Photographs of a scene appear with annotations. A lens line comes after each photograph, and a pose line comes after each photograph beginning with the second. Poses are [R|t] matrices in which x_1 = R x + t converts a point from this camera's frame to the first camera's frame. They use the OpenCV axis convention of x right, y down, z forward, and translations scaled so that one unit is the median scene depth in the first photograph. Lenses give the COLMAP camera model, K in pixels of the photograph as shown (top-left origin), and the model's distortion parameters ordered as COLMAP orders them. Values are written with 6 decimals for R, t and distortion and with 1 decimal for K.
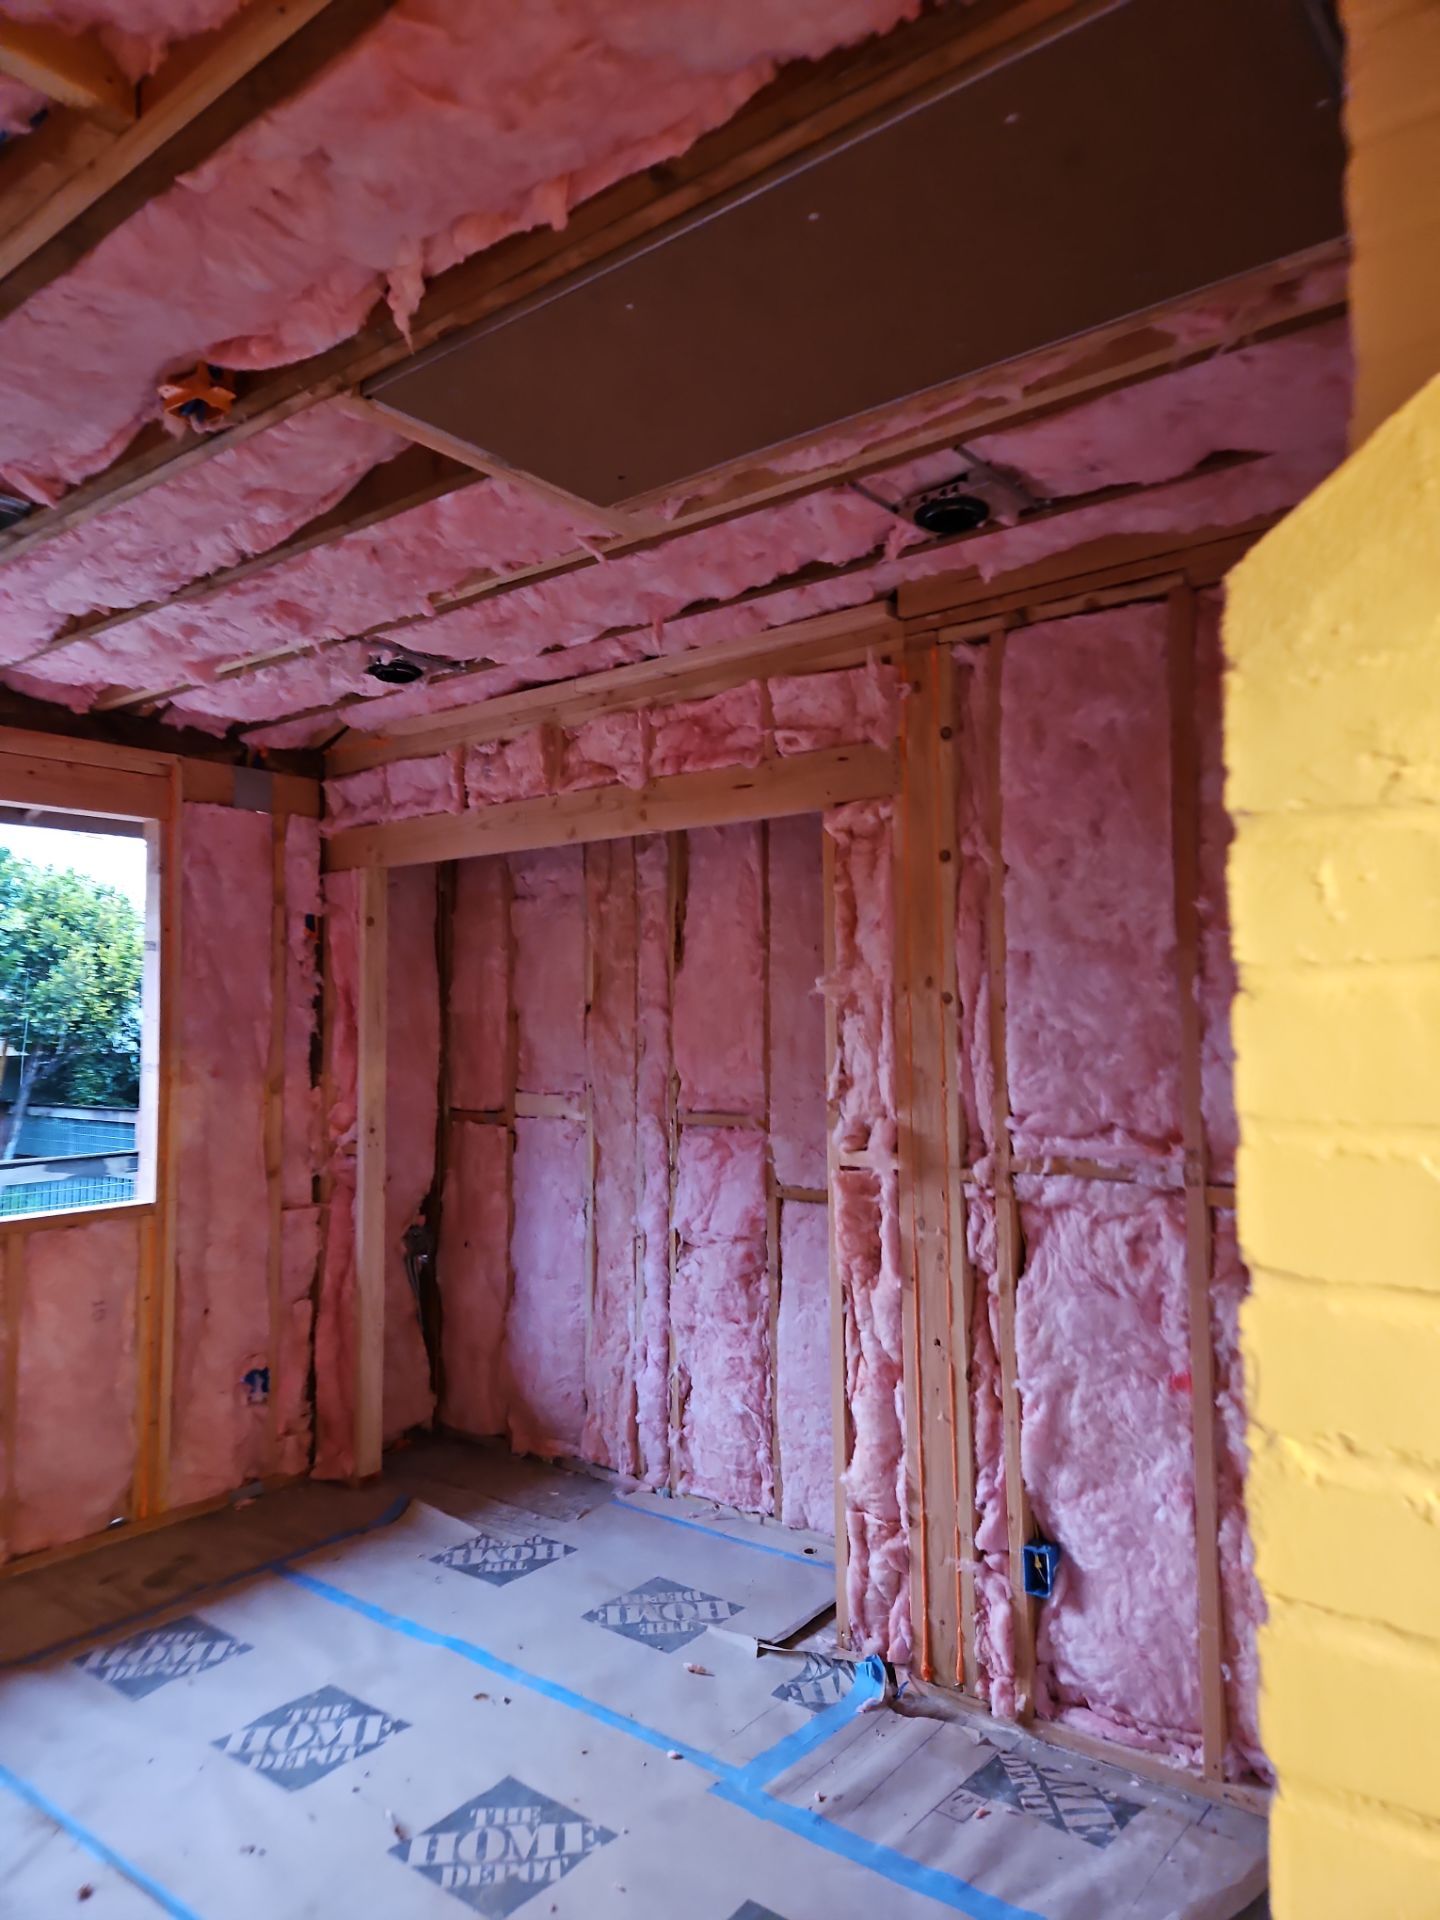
lens RADIAL K [[1294.1, 0, 719.8], [0, 1294.1, 956.8], [0, 0, 1]] dist [0.076463, -0.044894]
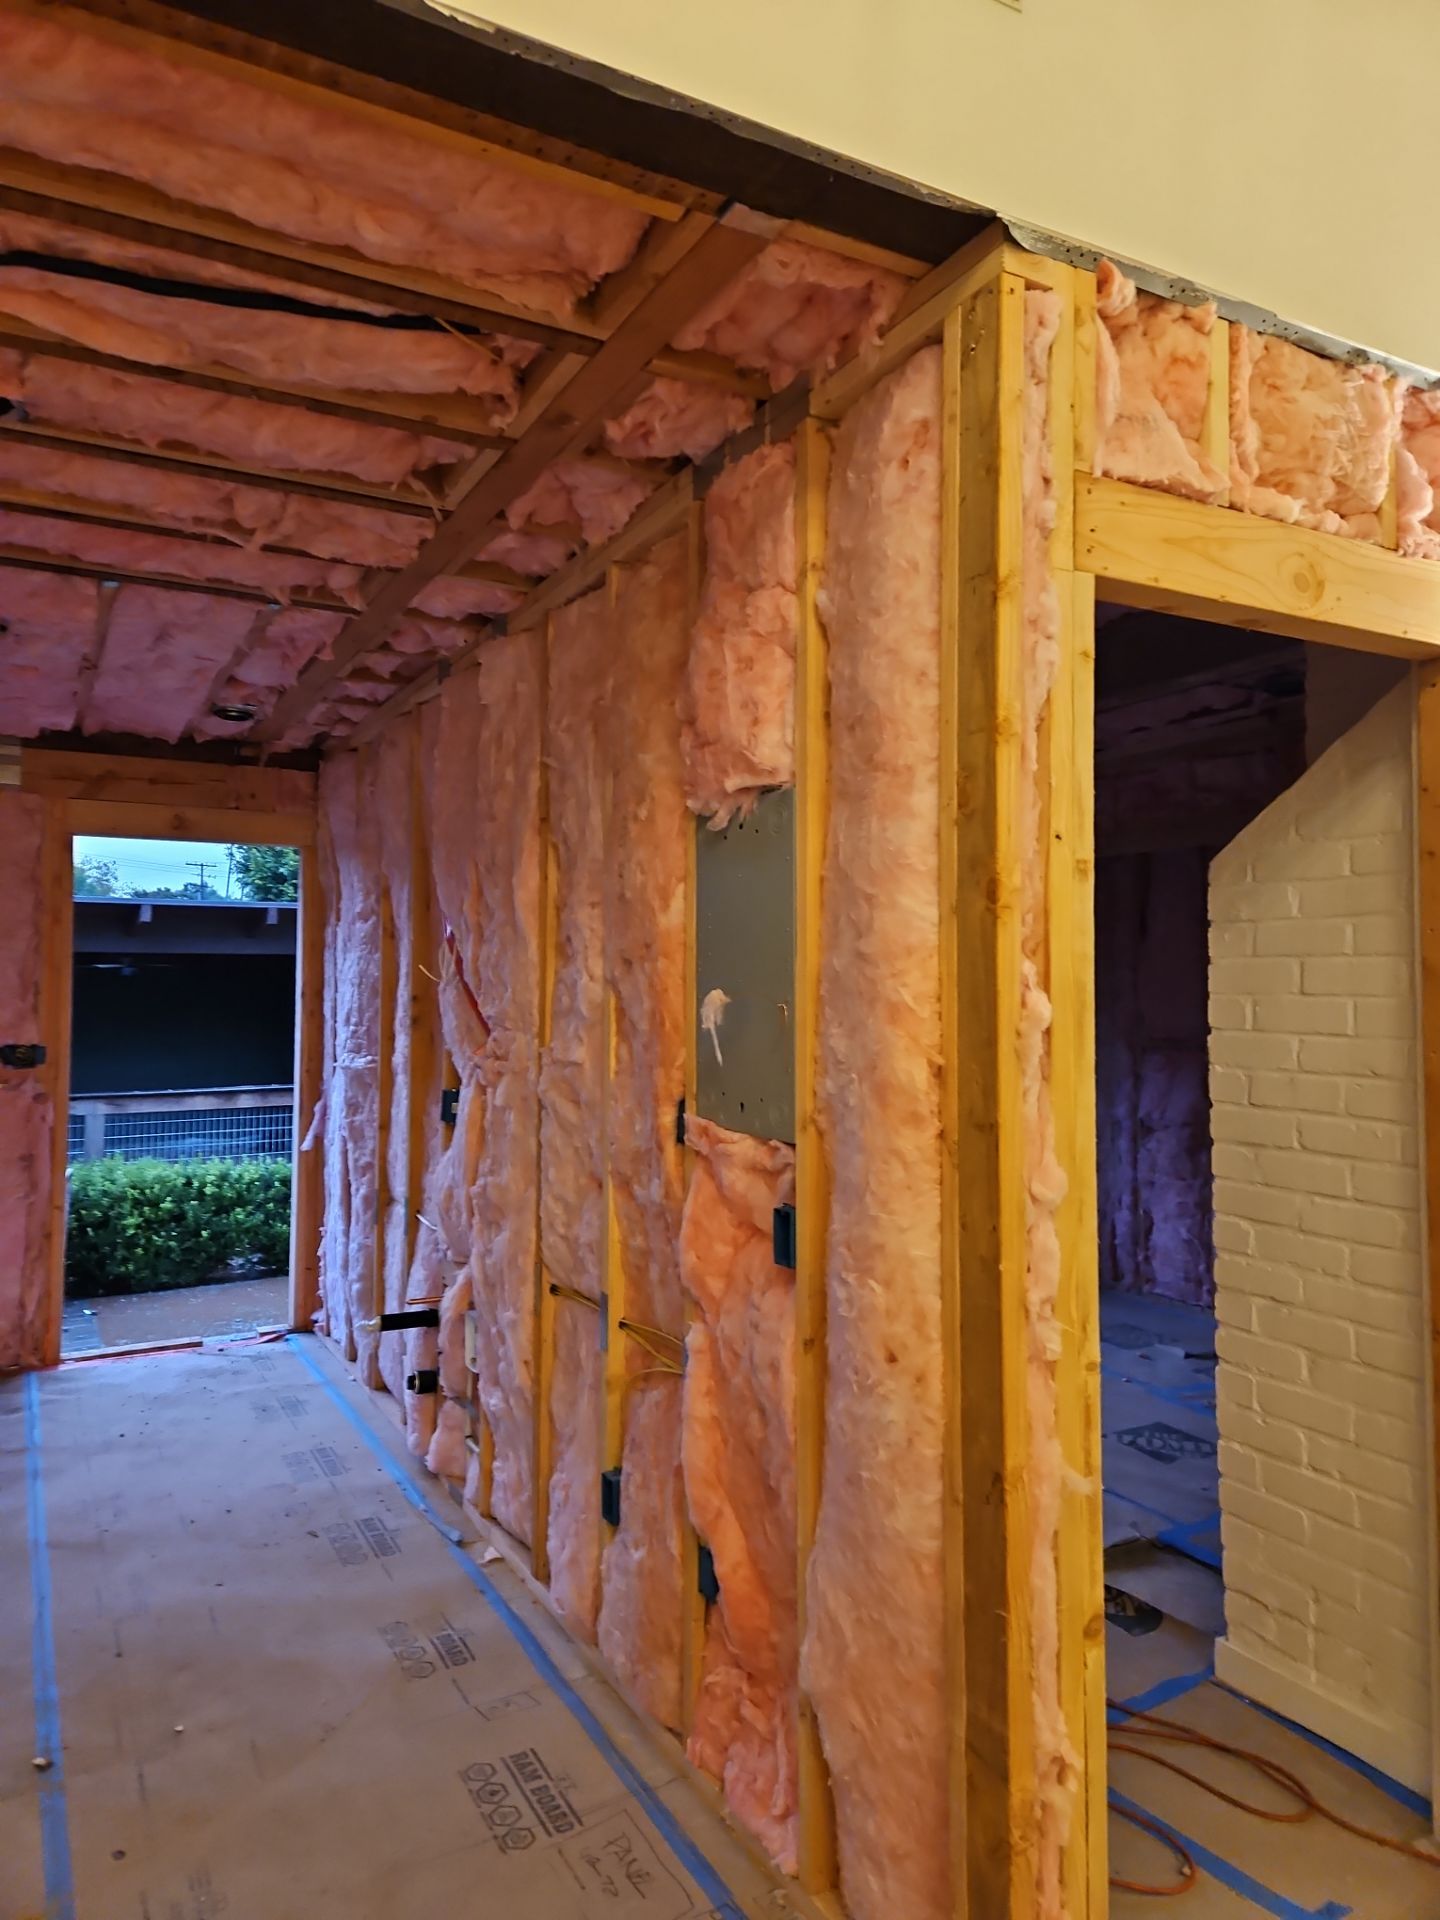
lens RADIAL K [[1294.1, 0, 700.5], [0, 1294.1, 930.1], [0, 0, 1]] dist [0.076463, -0.044894]
pose [[0.921269, -0.005090, -0.388892, 0.085394], [0.009499, 0.999911, 0.009416, -0.021919], [0.388809, -0.012368, 0.921235, -0.570535]]
